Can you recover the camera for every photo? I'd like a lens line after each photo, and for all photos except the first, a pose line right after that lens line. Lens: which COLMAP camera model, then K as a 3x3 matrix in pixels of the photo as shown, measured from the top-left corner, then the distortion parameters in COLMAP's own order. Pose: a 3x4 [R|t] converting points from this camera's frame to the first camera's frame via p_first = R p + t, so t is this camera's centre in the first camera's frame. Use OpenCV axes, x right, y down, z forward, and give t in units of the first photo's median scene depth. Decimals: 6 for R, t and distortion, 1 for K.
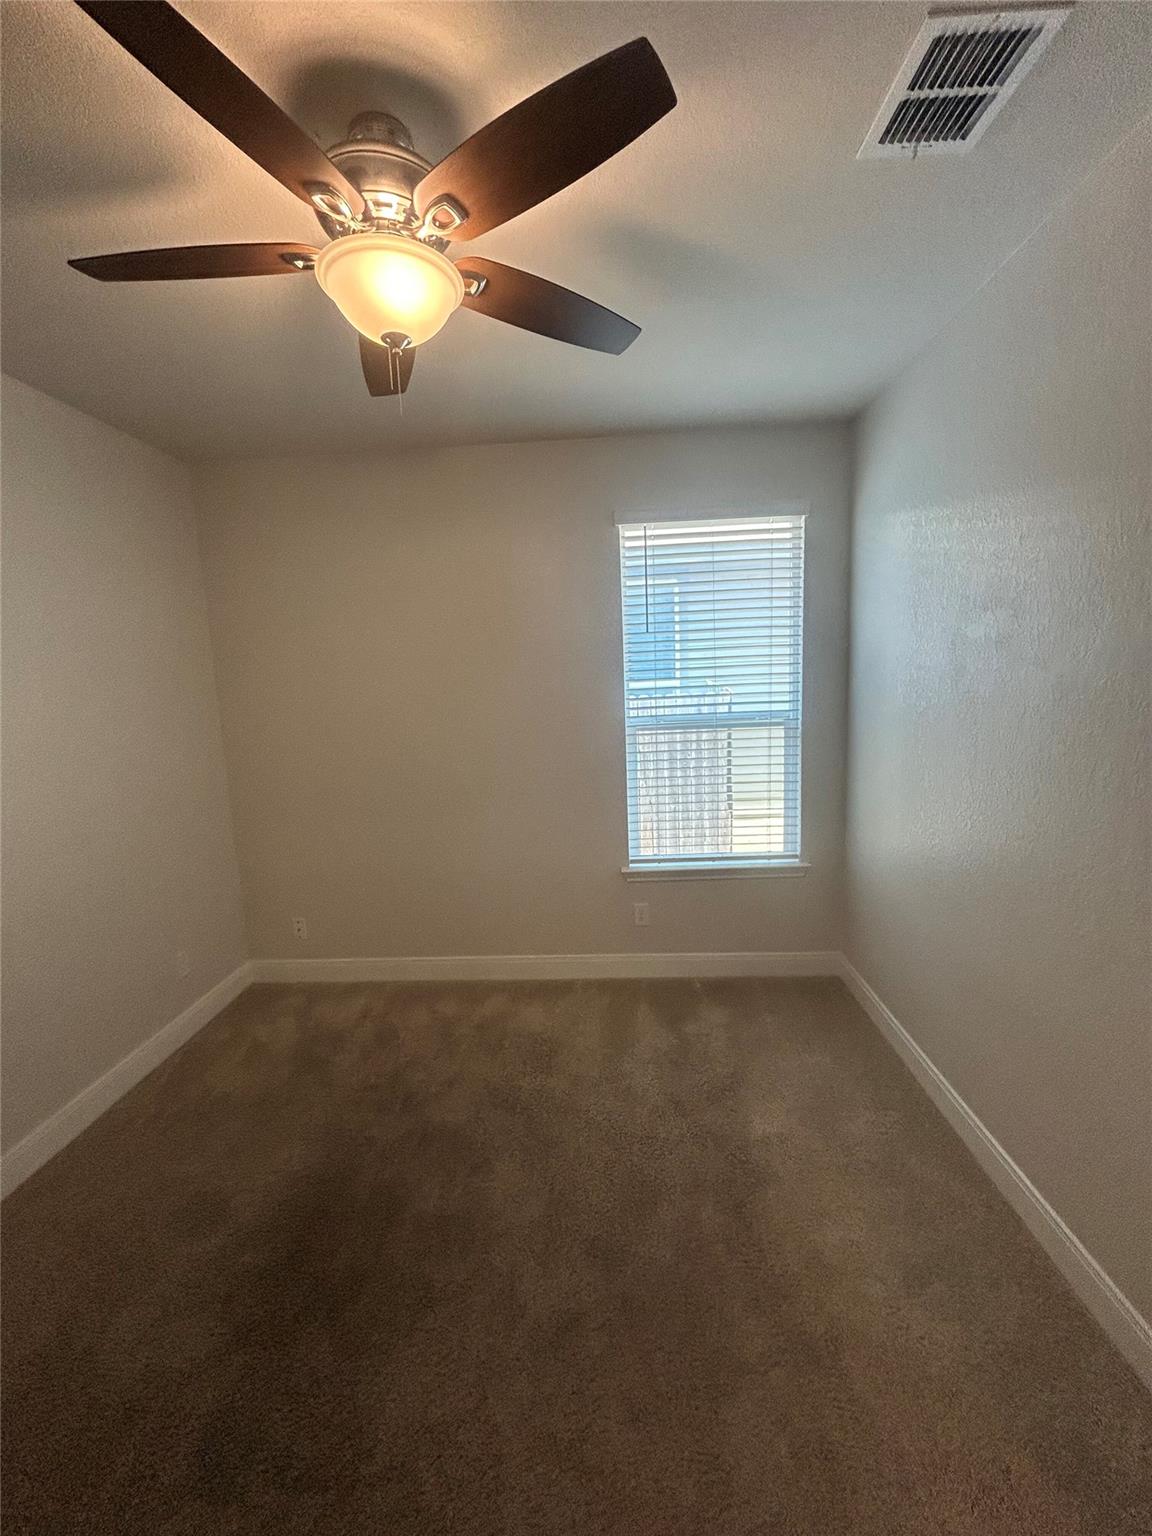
lens RADIAL K [[622.1, 0, 576.0], [0, 622.1, 768.0], [0, 0, 1]] dist [0.011804, -0.008046]
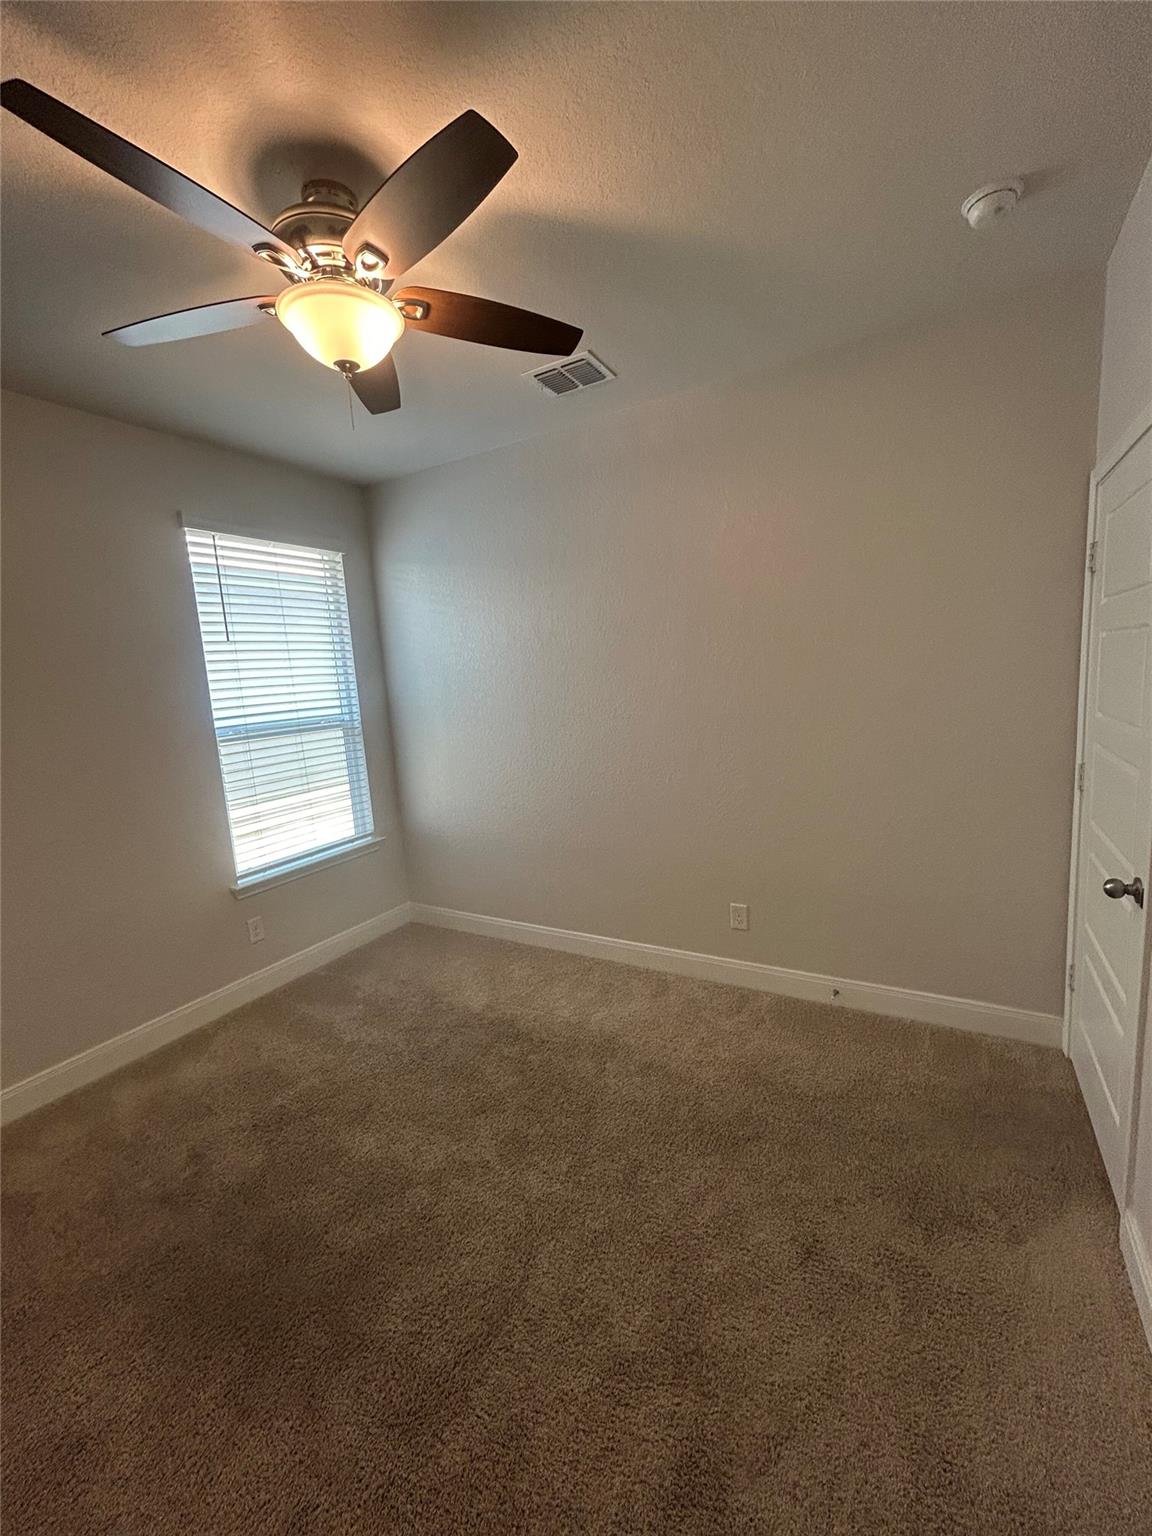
lens RADIAL K [[636.7, 0, 576.0], [0, 636.7, 768.0], [0, 0, 1]] dist [-0.002170, -0.000184]
pose [[0.462512, -0.123374, 0.877987, -0.553691], [0.173124, 0.983776, 0.047040, 0.029155], [-0.869546, 0.130244, 0.476368, 0.062516]]
